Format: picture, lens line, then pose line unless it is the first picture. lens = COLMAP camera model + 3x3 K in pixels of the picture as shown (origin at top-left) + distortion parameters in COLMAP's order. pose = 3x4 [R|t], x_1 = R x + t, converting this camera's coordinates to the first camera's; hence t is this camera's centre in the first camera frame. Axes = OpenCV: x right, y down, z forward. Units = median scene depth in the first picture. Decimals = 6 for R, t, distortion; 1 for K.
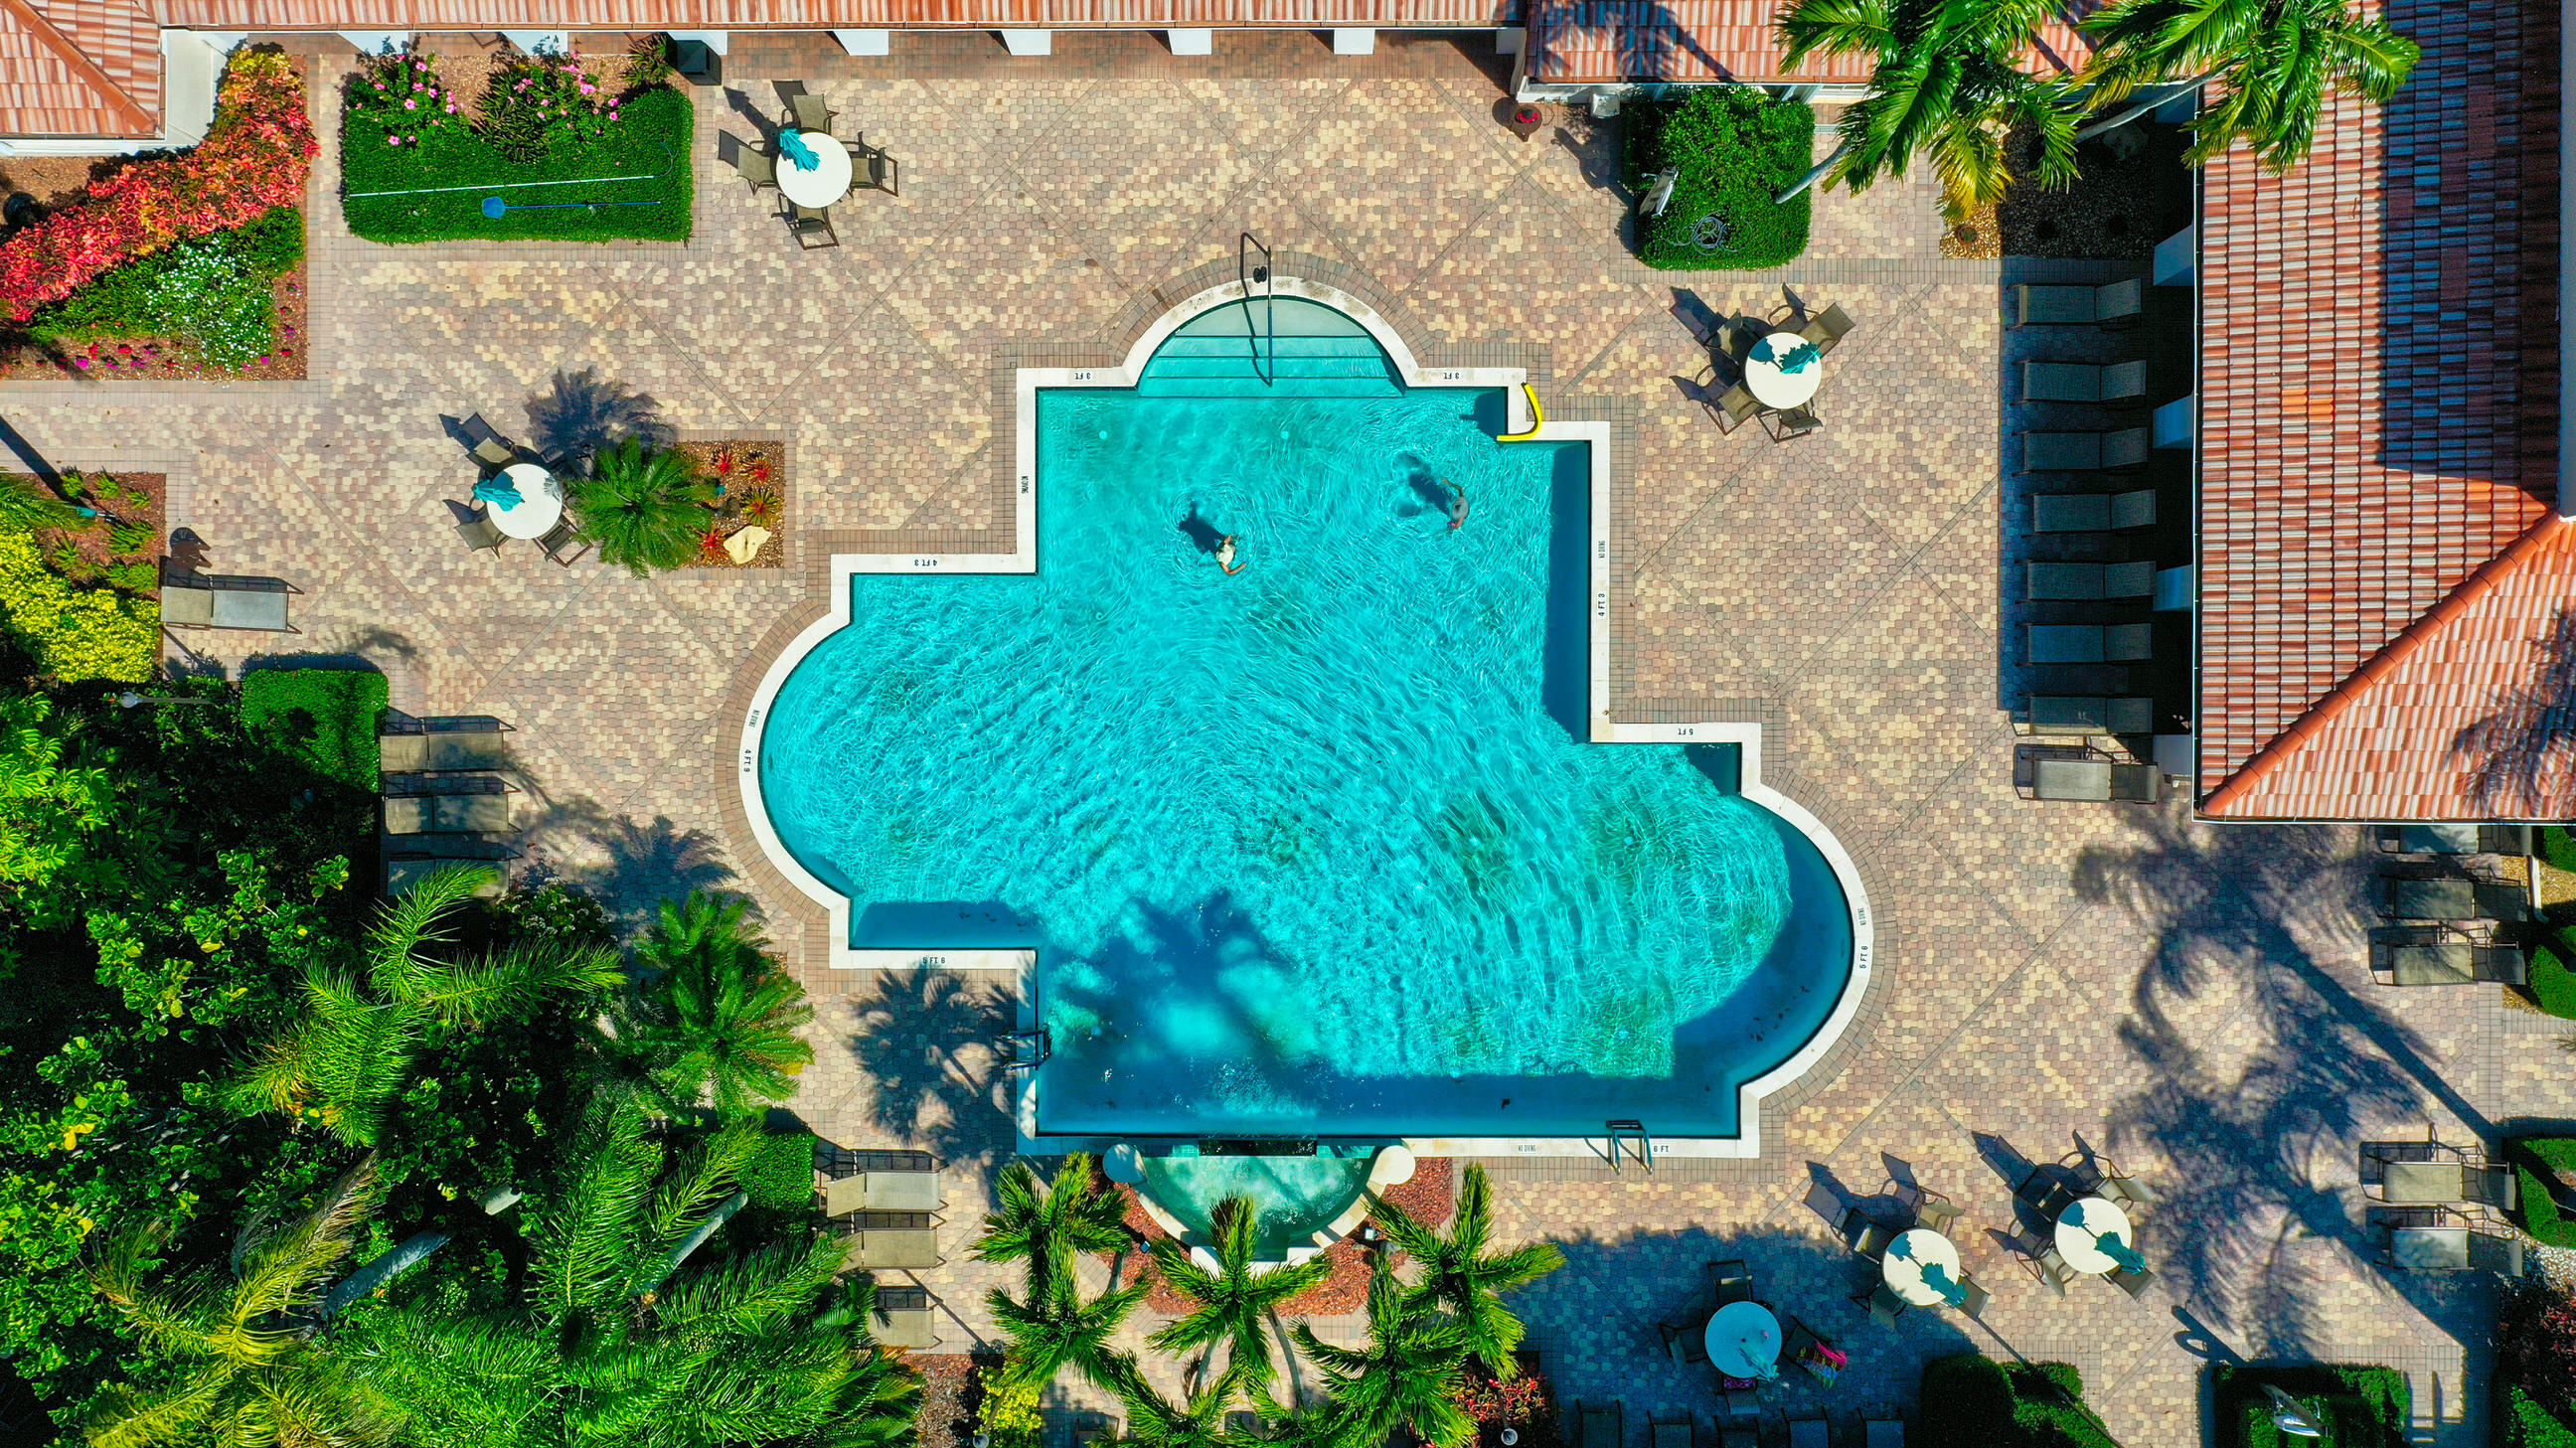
lens RADIAL K [[2058.6, 0, 1286.4], [0, 2058.6, 718.5], [0, 0, 1]] dist [-0.000494, -0.004241]
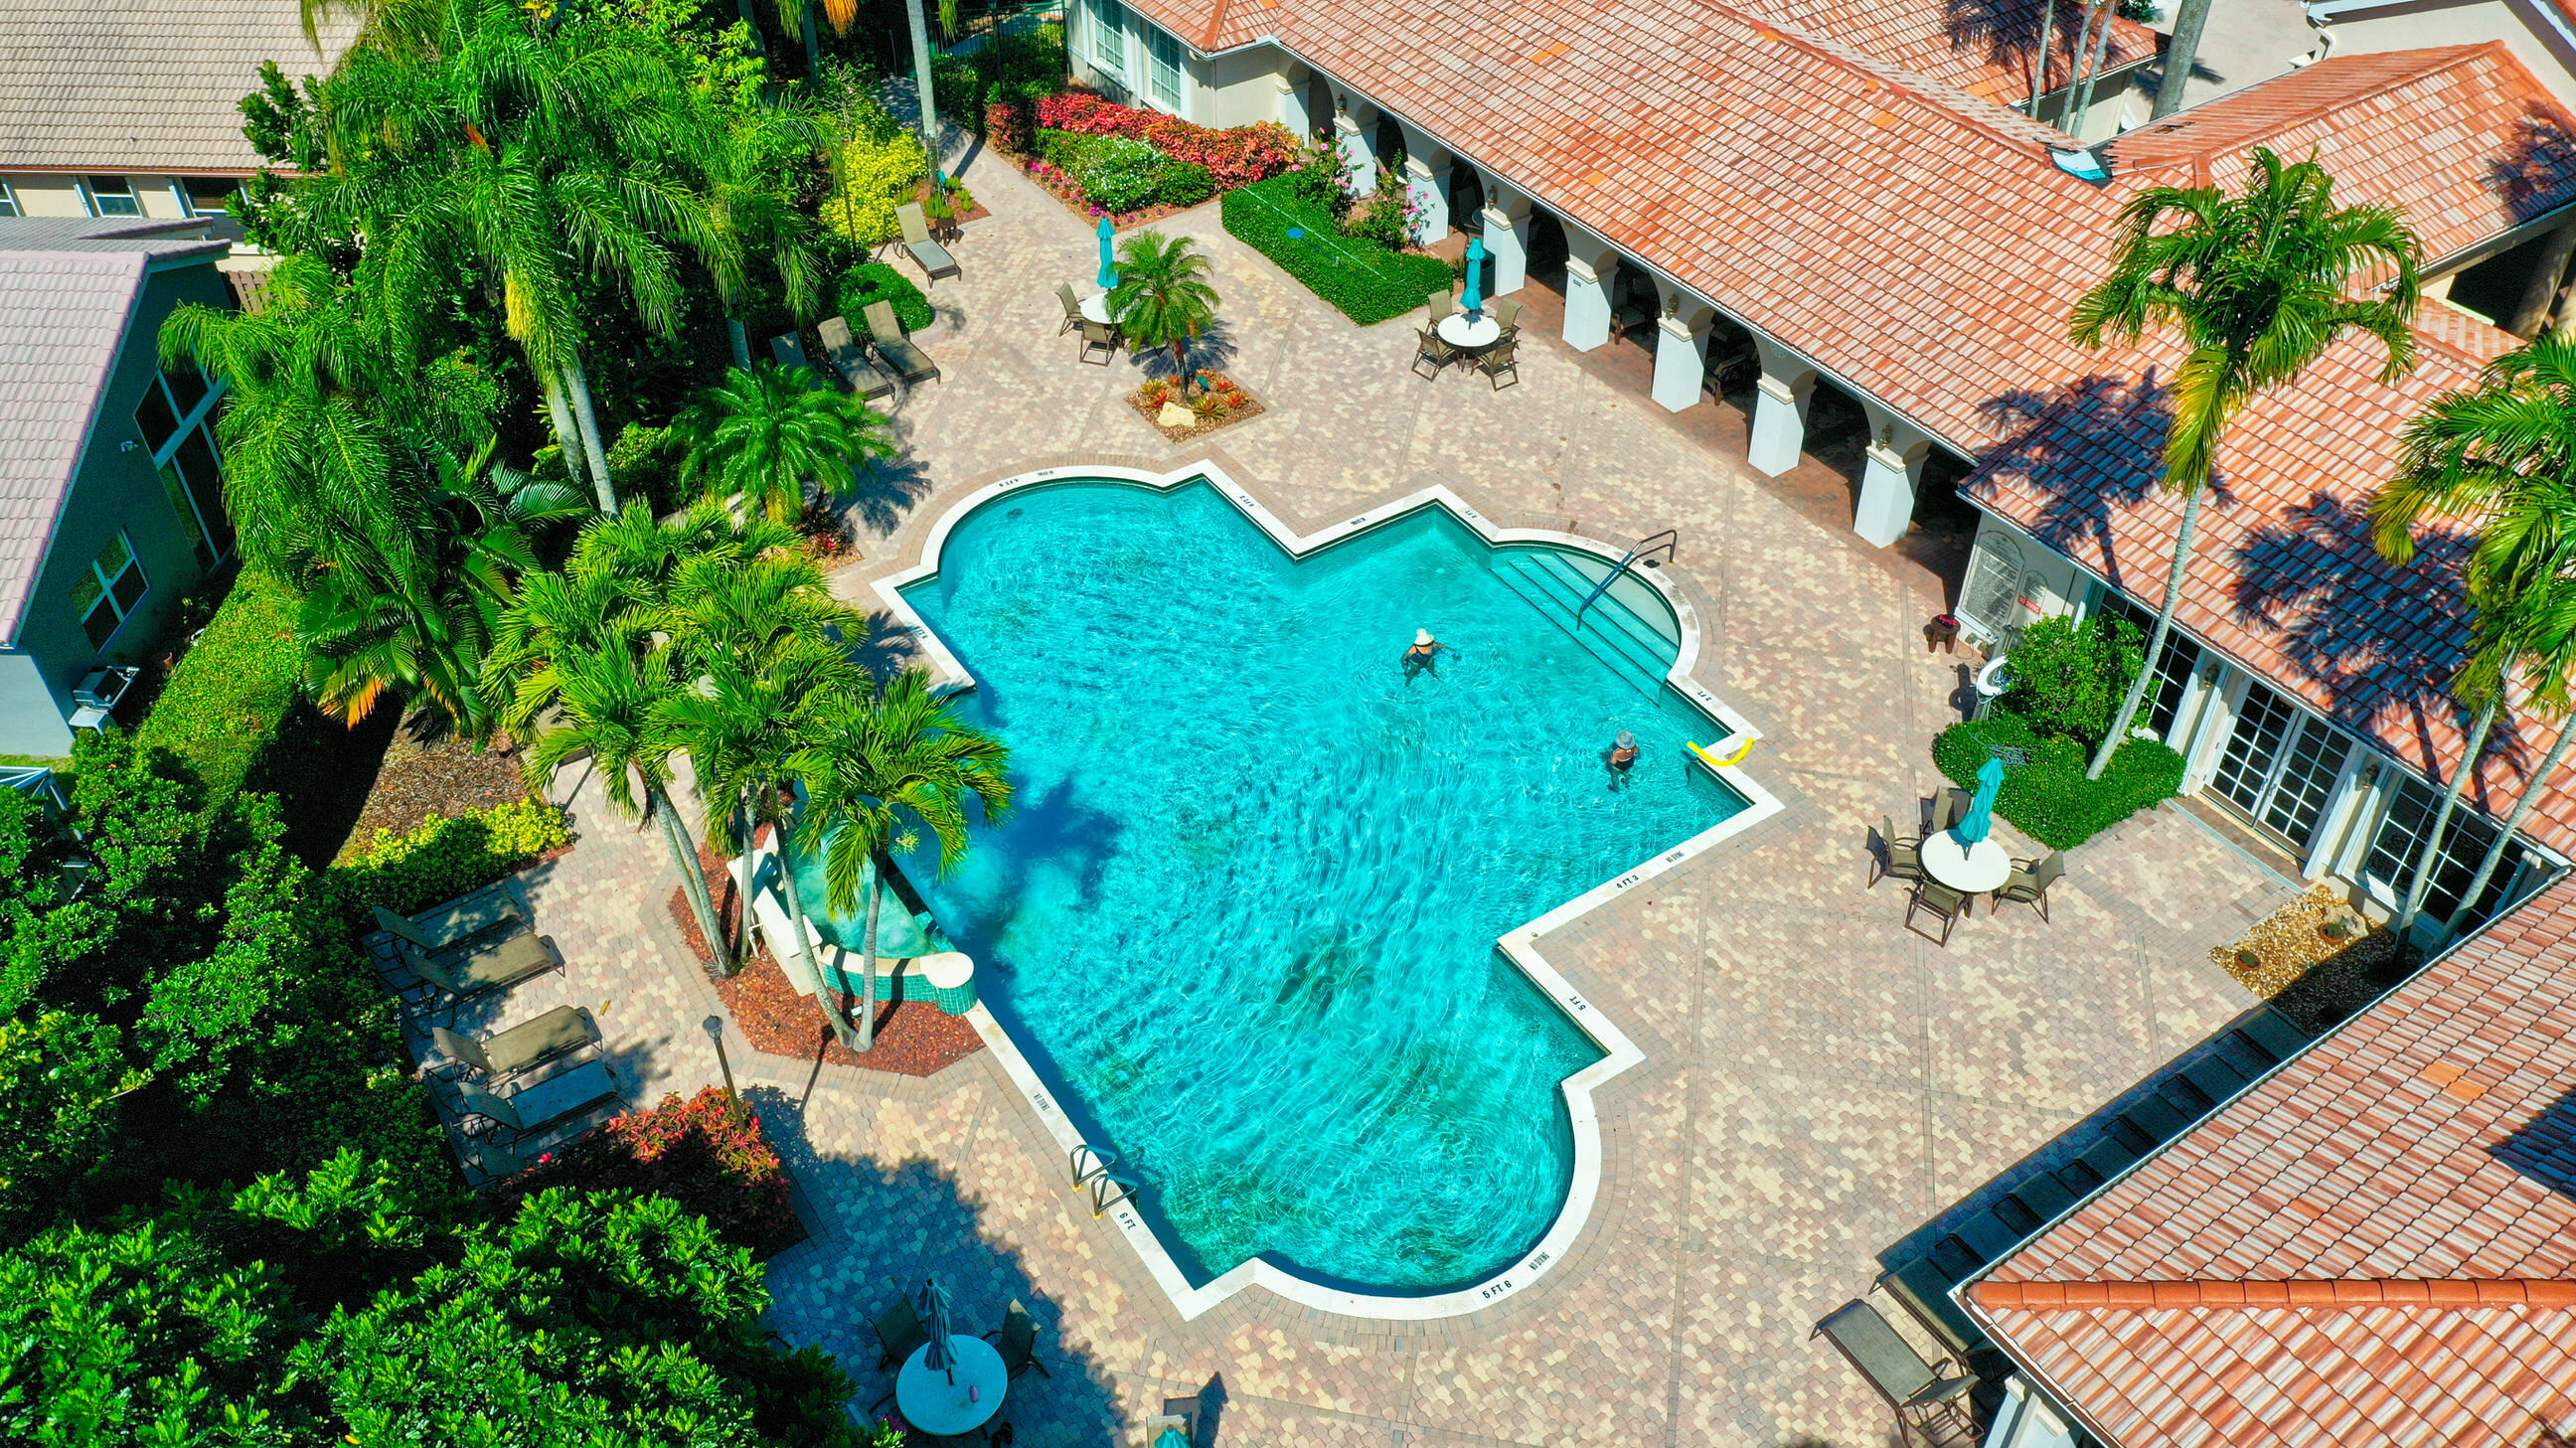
lens RADIAL K [[2058.6, 0, 1282.9], [0, 2058.6, 719.1], [0, 0, 1]] dist [-0.000494, -0.004241]
pose [[0.556933, 0.545207, -0.626558, 0.583600], [-0.830557, 0.366332, -0.419495, 0.409531], [0.000816, 0.754023, 0.656848, 0.370685]]
